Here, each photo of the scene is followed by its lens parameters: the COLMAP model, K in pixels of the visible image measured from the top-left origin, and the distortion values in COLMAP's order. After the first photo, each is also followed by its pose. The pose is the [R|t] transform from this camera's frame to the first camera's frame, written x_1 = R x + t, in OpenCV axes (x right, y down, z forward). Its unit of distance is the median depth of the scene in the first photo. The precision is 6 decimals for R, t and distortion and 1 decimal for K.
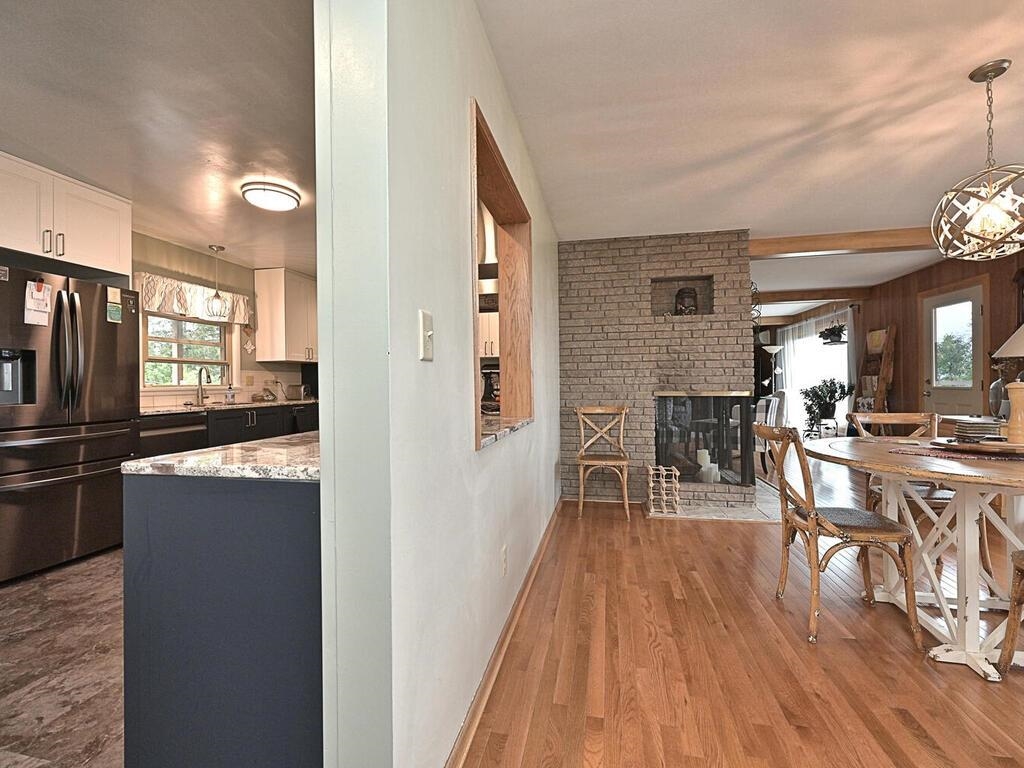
lens RADIAL K [[456.8, 0, 509.5], [0, 456.8, 384.0], [0, 0, 1]] dist [-0.000747, 0.000218]
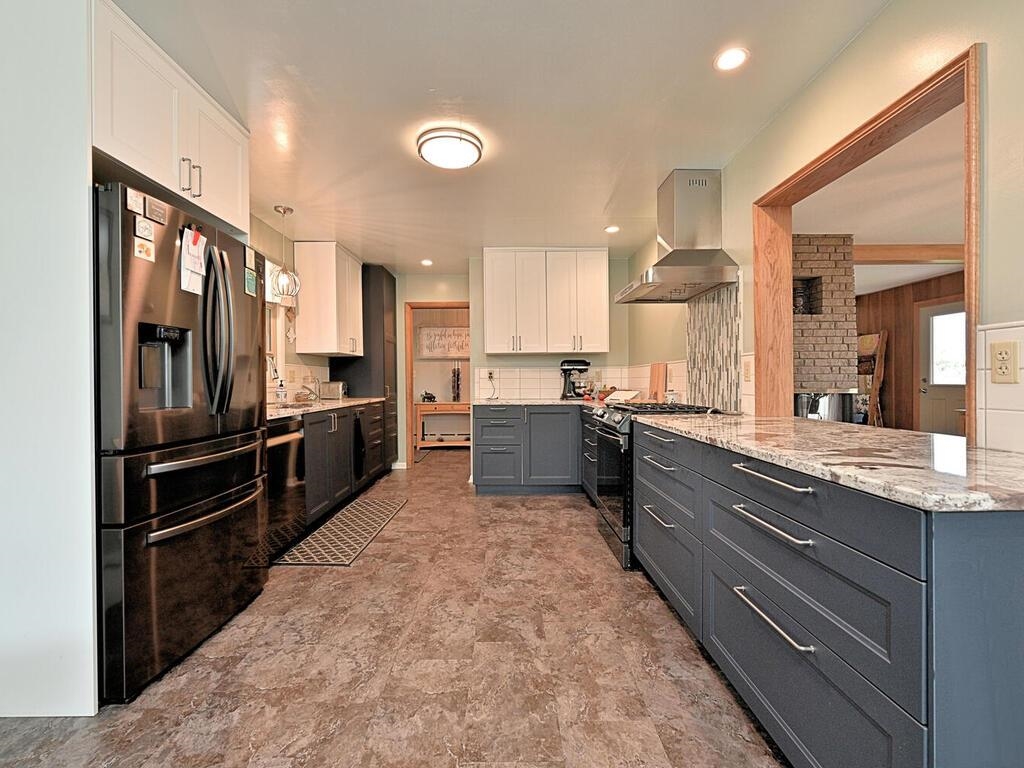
lens RADIAL K [[456.8, 0, 509.5], [0, 456.8, 384.0], [0, 0, 1]] dist [-0.000747, 0.000218]
pose [[0.975185, 0.001677, 0.221385, -0.475270], [-0.002724, 0.999986, 0.004425, 0.002731], [-0.221374, -0.004919, 0.975176, 0.145193]]
